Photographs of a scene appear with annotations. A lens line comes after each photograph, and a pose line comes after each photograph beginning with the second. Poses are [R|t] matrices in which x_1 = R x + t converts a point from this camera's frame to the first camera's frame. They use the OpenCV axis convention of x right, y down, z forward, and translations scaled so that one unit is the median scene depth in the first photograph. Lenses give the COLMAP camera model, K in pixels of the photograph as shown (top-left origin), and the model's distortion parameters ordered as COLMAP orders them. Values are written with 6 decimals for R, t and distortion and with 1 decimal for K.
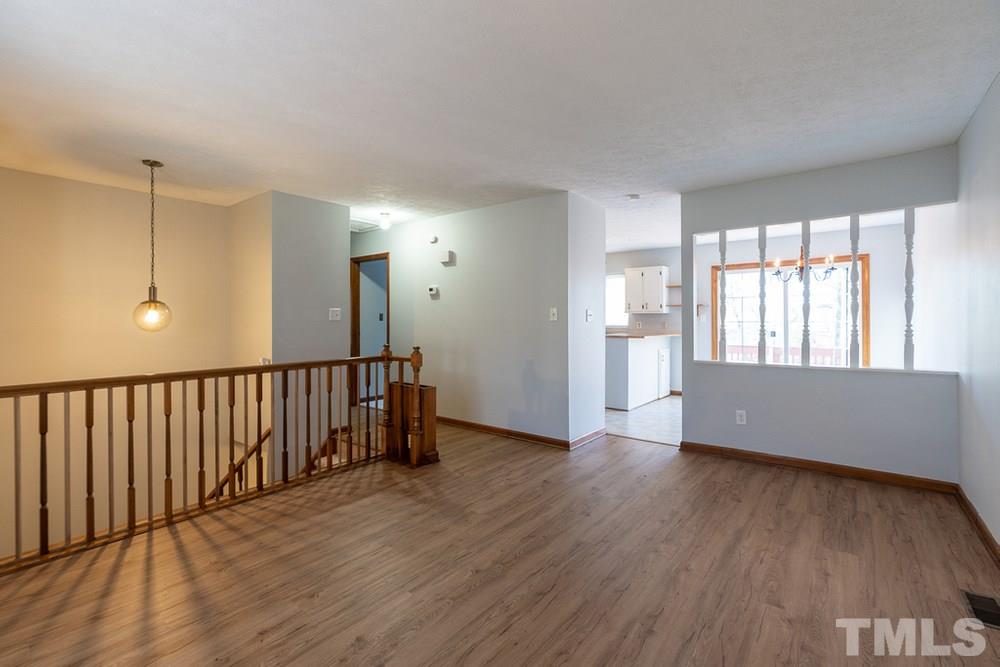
lens RADIAL K [[450.3, 0, 502.0], [0, 450.3, 319.3], [0, 0, 1]] dist [-0.004902, 0.000605]
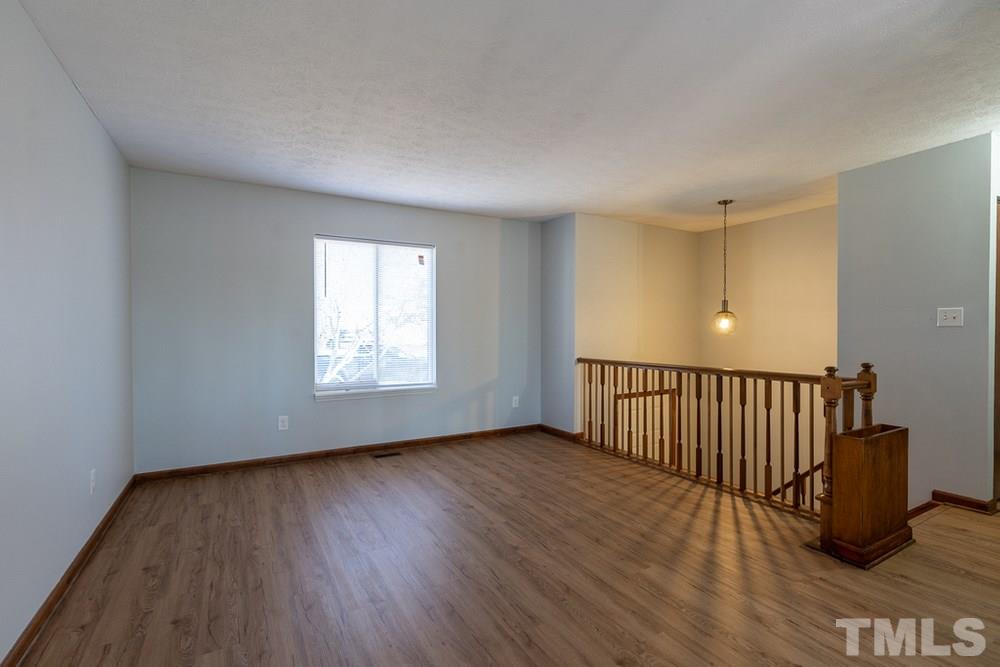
lens RADIAL K [[447.9, 0, 494.3], [0, 447.9, 332.6], [0, 0, 1]] dist [-0.001139, 0.000584]
pose [[-0.378506, 0.007694, -0.925567, 0.738912], [0.002477, 0.999970, 0.007300, 0.010119], [0.925596, 0.000471, -0.378514, 1.019421]]
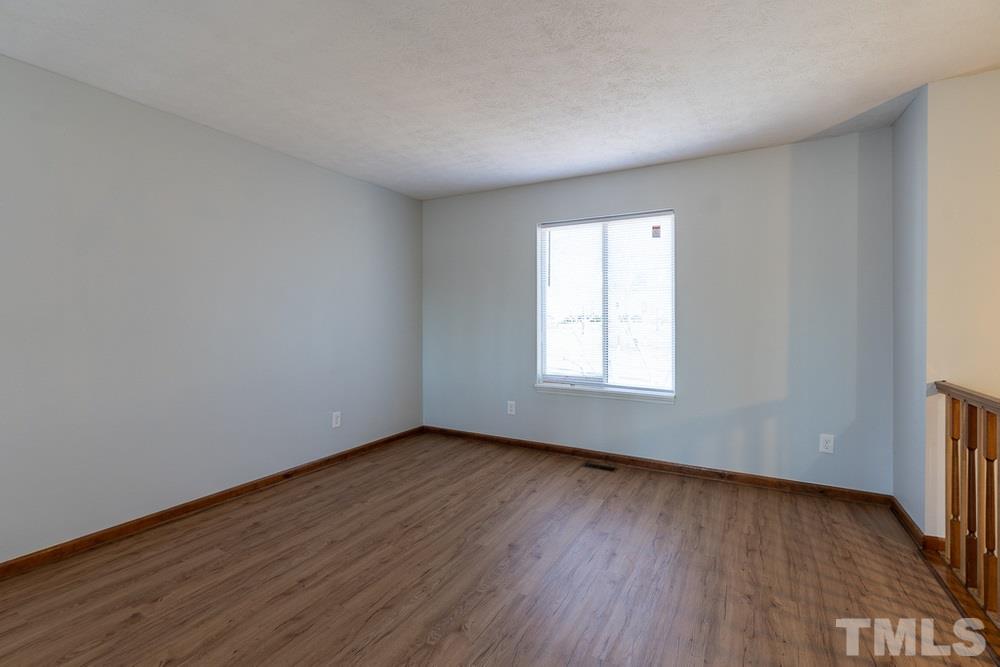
lens RADIAL K [[450.3, 0, 502.0], [0, 450.3, 319.3], [0, 0, 1]] dist [-0.004902, 0.000605]
pose [[-0.988251, 0.003968, -0.152787, -0.007112], [0.003525, 0.999989, 0.003170, 0.001133], [0.152798, 0.002594, -0.988254, 1.342268]]
